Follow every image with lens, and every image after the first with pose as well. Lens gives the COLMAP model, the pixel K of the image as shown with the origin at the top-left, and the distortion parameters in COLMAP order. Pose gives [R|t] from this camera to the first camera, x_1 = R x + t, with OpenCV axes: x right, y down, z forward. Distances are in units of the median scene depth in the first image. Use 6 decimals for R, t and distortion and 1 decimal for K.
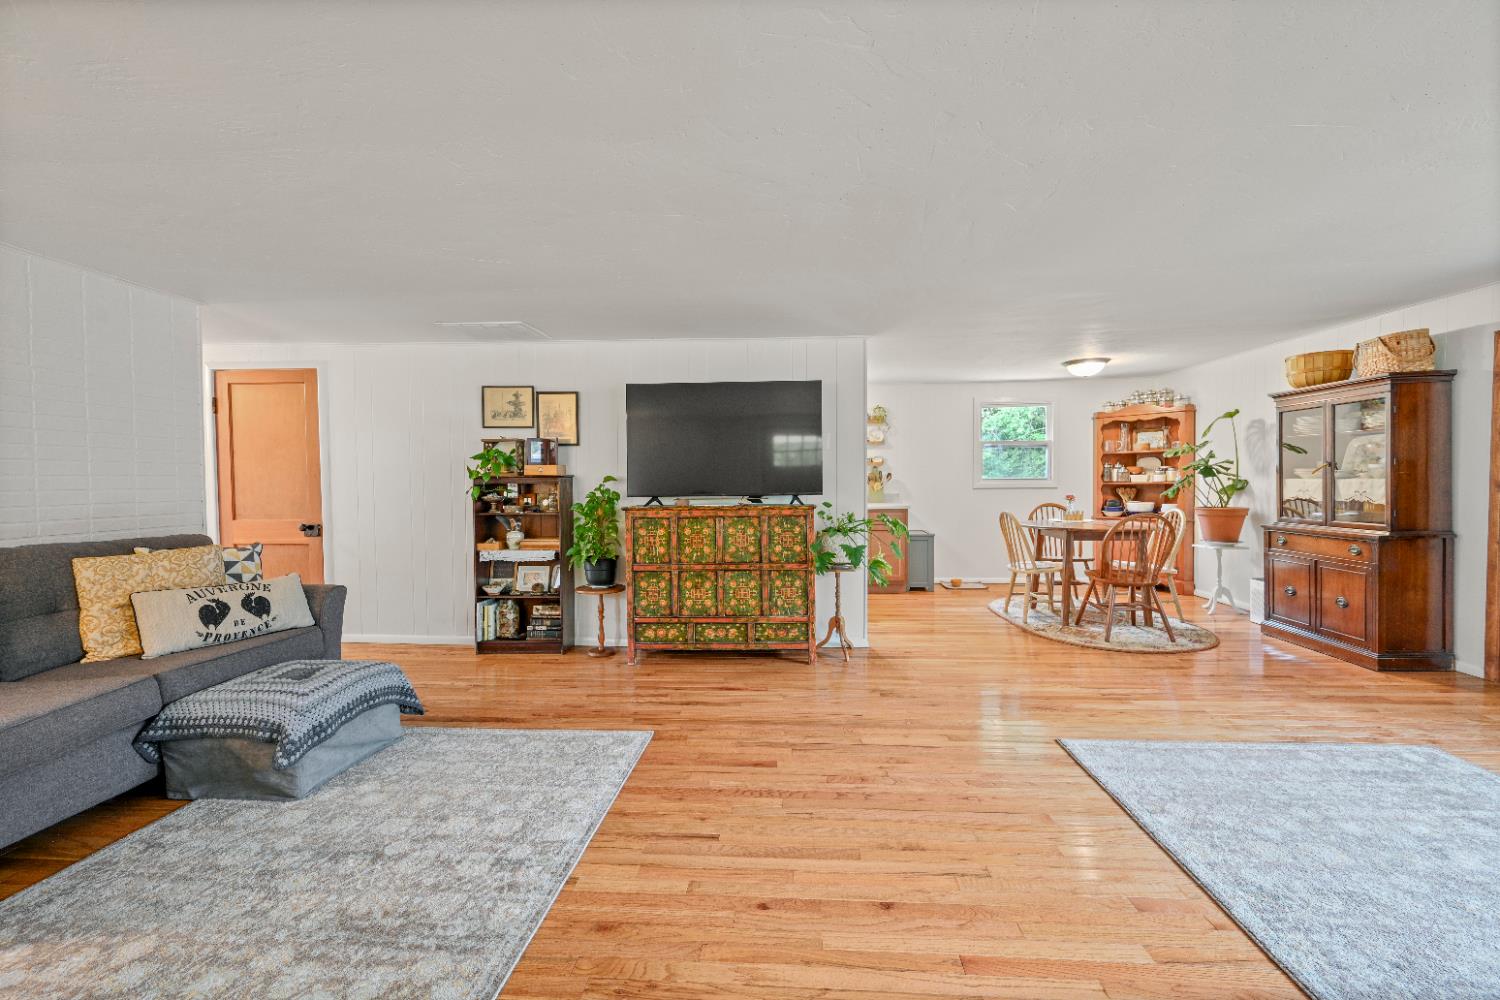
lens RADIAL K [[605.2, 0, 750.0], [0, 605.2, 500.0], [0, 0, 1]] dist [0.000260, 0.000141]
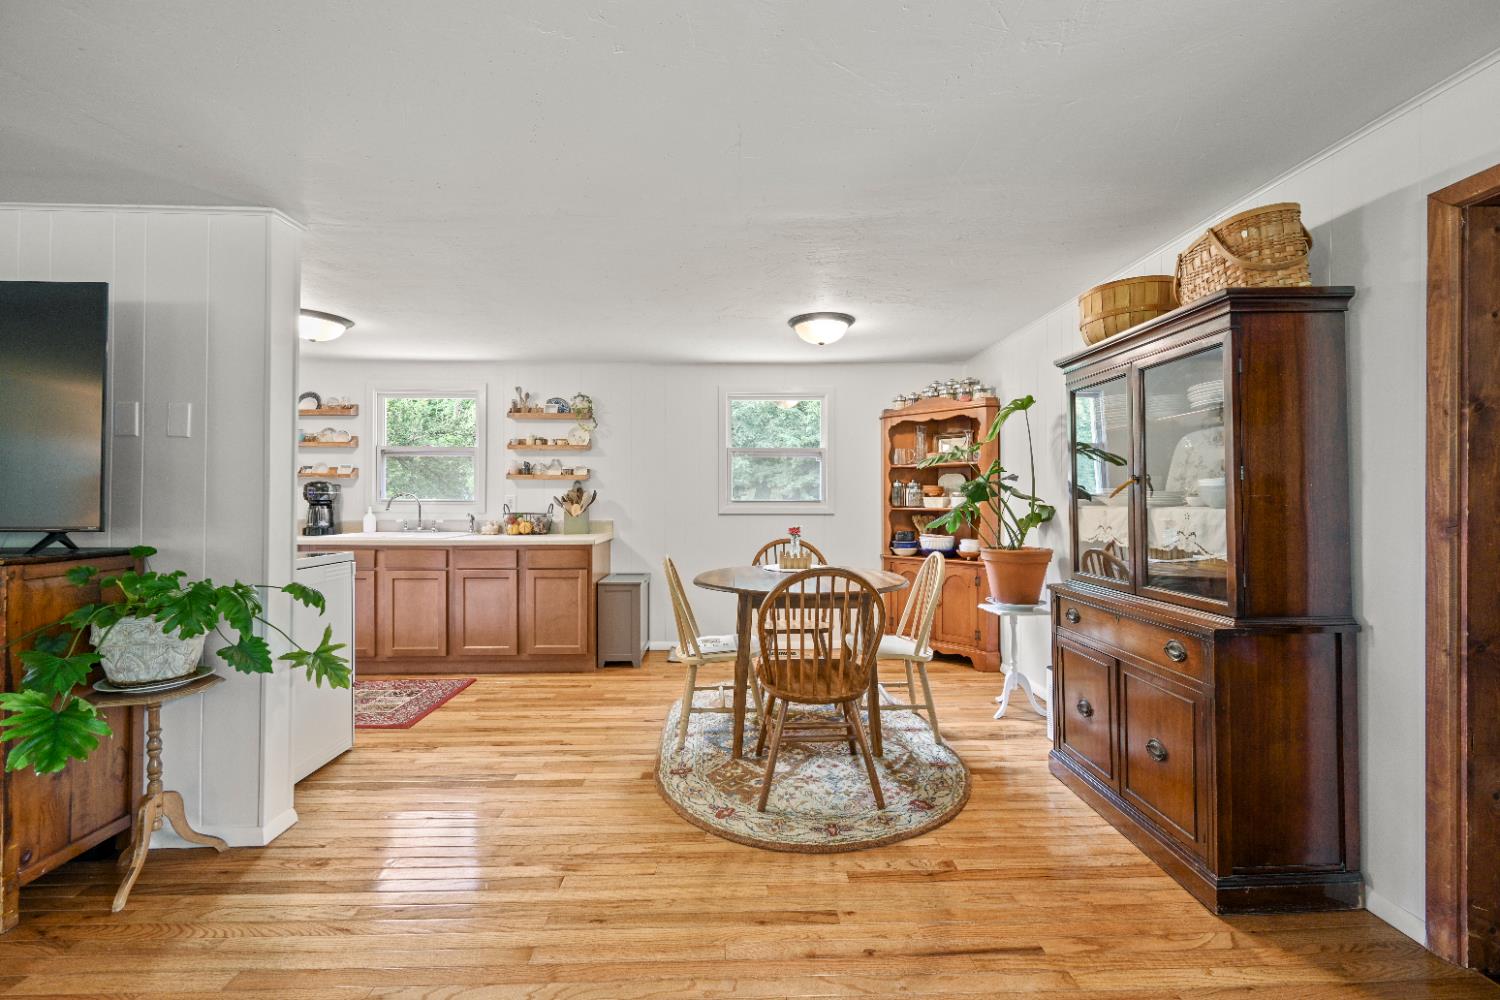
lens RADIAL K [[598.6, 0, 750.0], [0, 598.6, 500.0], [0, 0, 1]] dist [0.000082, -0.000071]
pose [[0.995170, 0.010908, 0.097563, 0.569737], [-0.007681, 0.999413, -0.033386, -0.020836], [-0.097870, 0.032475, 0.994669, 0.511988]]
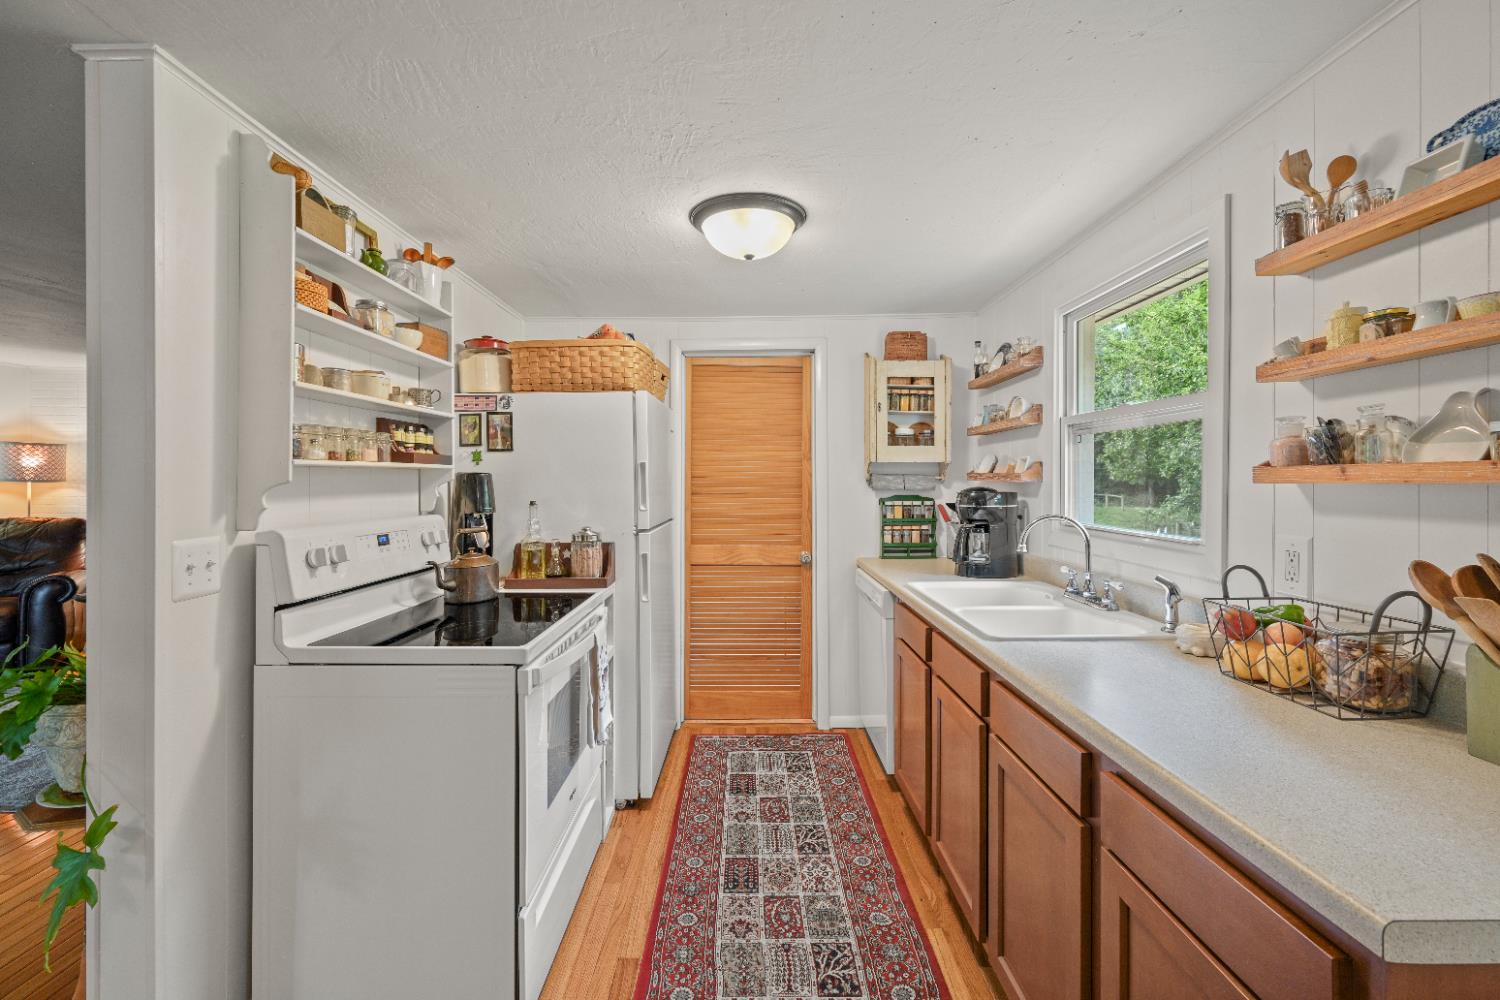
lens RADIAL K [[600.6, 0, 751.9], [0, 600.6, 484.9], [0, 0, 1]] dist [-0.000275, -0.000060]
pose [[0.078892, 0.014516, -0.996777, 0.538580], [-0.034801, 0.999325, 0.011799, -0.087692], [0.996276, 0.033758, 0.079344, 1.379127]]
